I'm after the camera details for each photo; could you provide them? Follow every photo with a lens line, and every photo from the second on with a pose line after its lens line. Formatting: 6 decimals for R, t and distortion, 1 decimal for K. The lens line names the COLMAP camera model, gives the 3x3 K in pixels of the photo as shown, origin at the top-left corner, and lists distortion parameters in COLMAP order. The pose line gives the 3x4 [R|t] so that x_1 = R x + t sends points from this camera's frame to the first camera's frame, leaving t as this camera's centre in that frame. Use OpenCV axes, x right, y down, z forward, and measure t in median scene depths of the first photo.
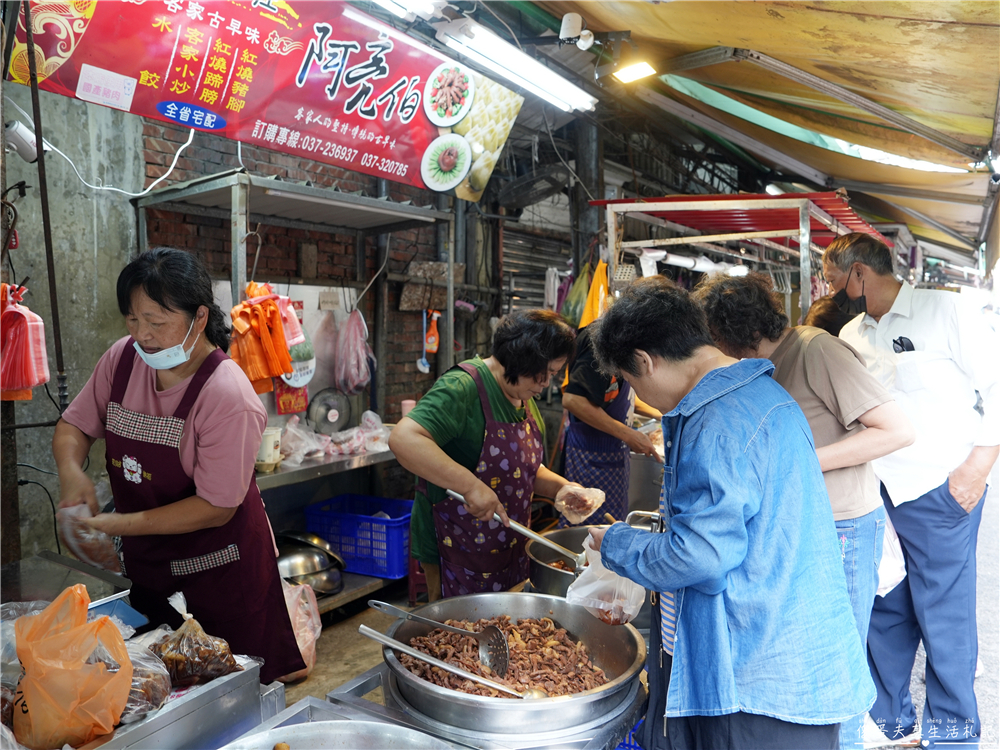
lens RADIAL K [[688.8, 0, 500.0], [0, 688.8, 375.0], [0, 0, 1]] dist [-0.034770, 0.007043]
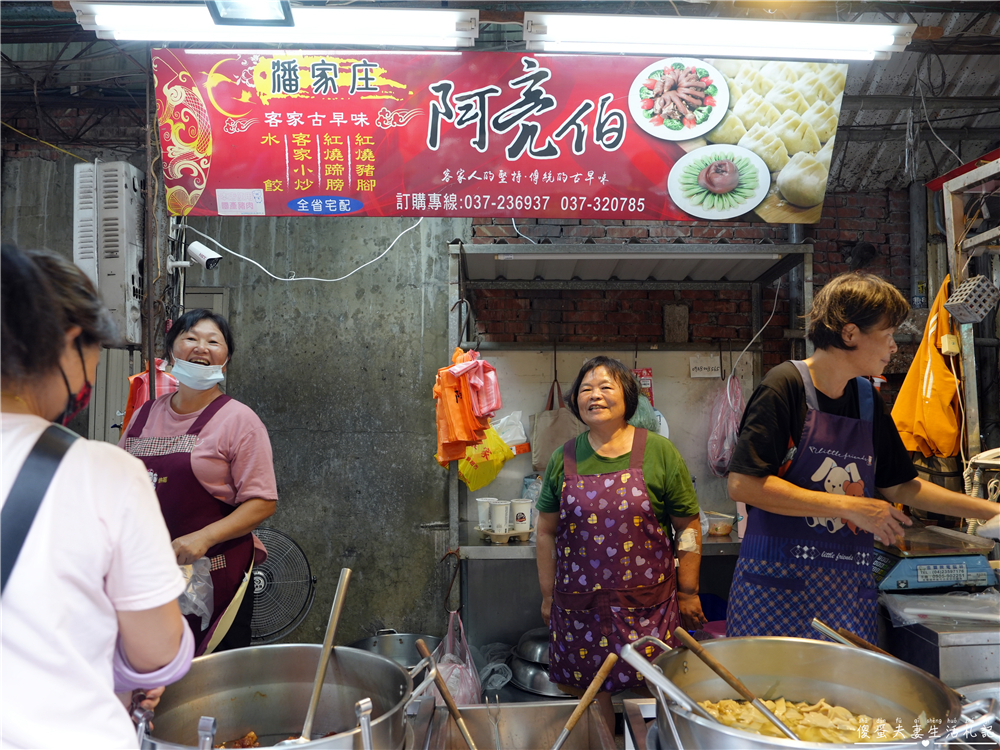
lens RADIAL K [[714.1, 0, 499.5], [0, 714.1, 396.3], [0, 0, 1]] dist [-0.072959, 0.002756]
pose [[0.599513, -0.015233, -0.800220, 0.490651], [-0.054647, 0.996707, -0.059914, -0.005837], [0.798497, 0.079649, 0.596707, 0.409128]]
